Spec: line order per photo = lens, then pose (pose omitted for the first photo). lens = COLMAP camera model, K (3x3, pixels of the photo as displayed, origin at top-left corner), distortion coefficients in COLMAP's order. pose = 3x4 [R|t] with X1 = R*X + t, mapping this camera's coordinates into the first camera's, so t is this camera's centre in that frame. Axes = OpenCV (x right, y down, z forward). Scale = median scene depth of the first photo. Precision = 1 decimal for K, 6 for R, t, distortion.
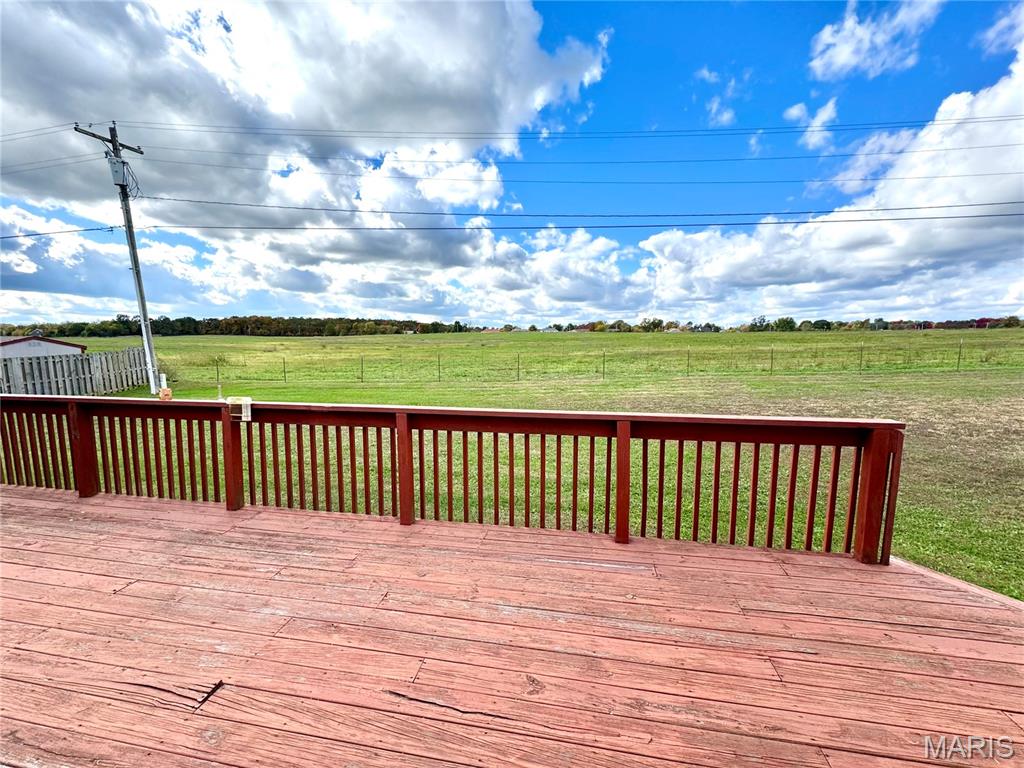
lens RADIAL K [[405.4, 0, 524.3], [0, 405.4, 409.4], [0, 0, 1]] dist [-0.001756, -0.000028]
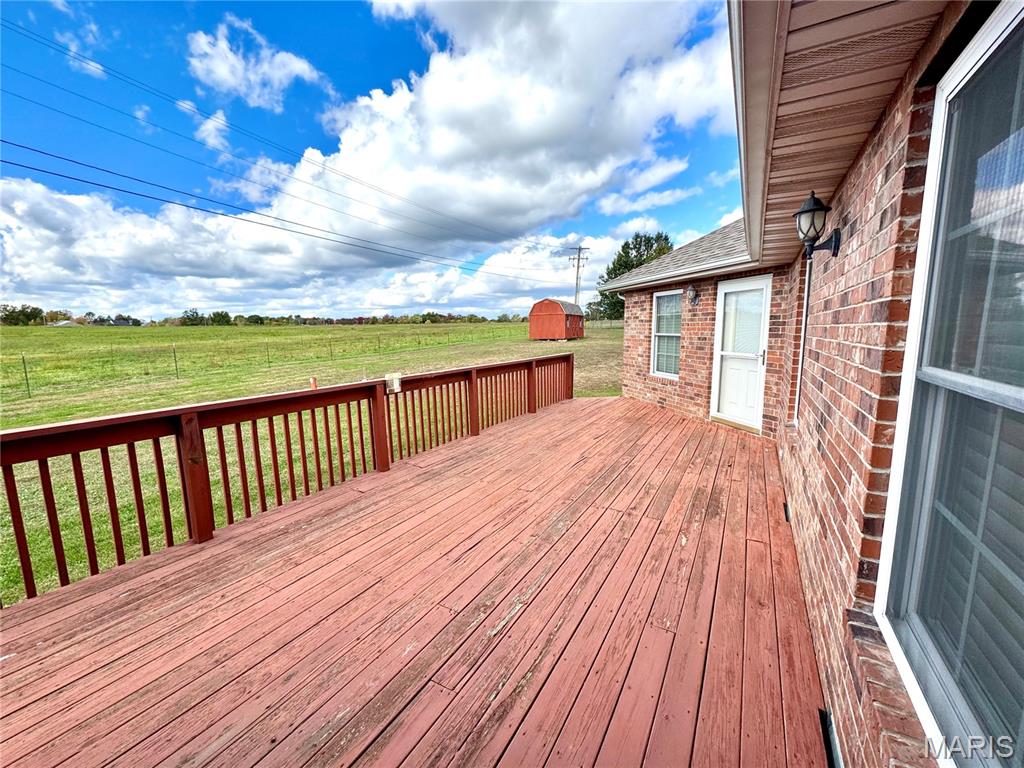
lens RADIAL K [[406.2, 0, 514.5], [0, 406.2, 383.0], [0, 0, 1]] dist [-0.003728, -0.000172]
pose [[0.345952, -0.124303, 0.929982, -1.997605], [0.170401, 0.983026, 0.068004, -0.029426], [-0.922649, 0.134943, 0.361261, 0.214655]]
